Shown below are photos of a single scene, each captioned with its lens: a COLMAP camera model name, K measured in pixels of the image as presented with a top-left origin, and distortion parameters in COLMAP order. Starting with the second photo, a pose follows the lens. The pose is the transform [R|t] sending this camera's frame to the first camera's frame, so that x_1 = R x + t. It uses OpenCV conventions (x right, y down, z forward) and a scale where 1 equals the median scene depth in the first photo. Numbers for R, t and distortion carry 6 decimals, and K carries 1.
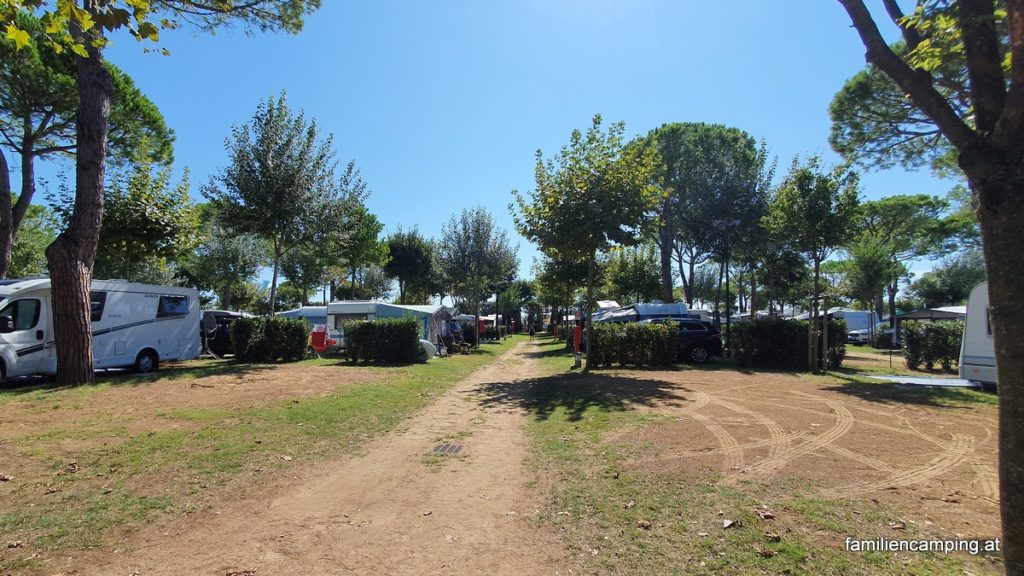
lens RADIAL K [[449.1, 0, 472.8], [0, 449.1, 311.5], [0, 0, 1]] dist [0.016444, -0.008691]
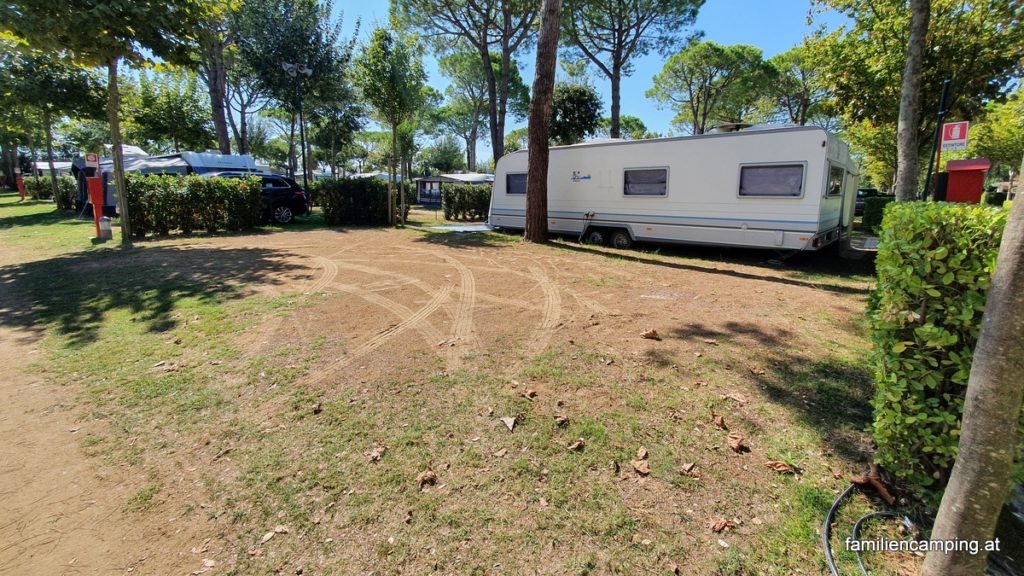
lens RADIAL K [[425.0, 0, 526.7], [0, 425.0, 267.5], [0, 0, 1]] dist [0.012260, -0.000067]
pose [[0.498797, -0.142446, 0.854933, -0.007460], [-0.049838, 0.980056, 0.192370, 0.009089], [-0.865285, -0.138562, 0.481750, 0.131597]]
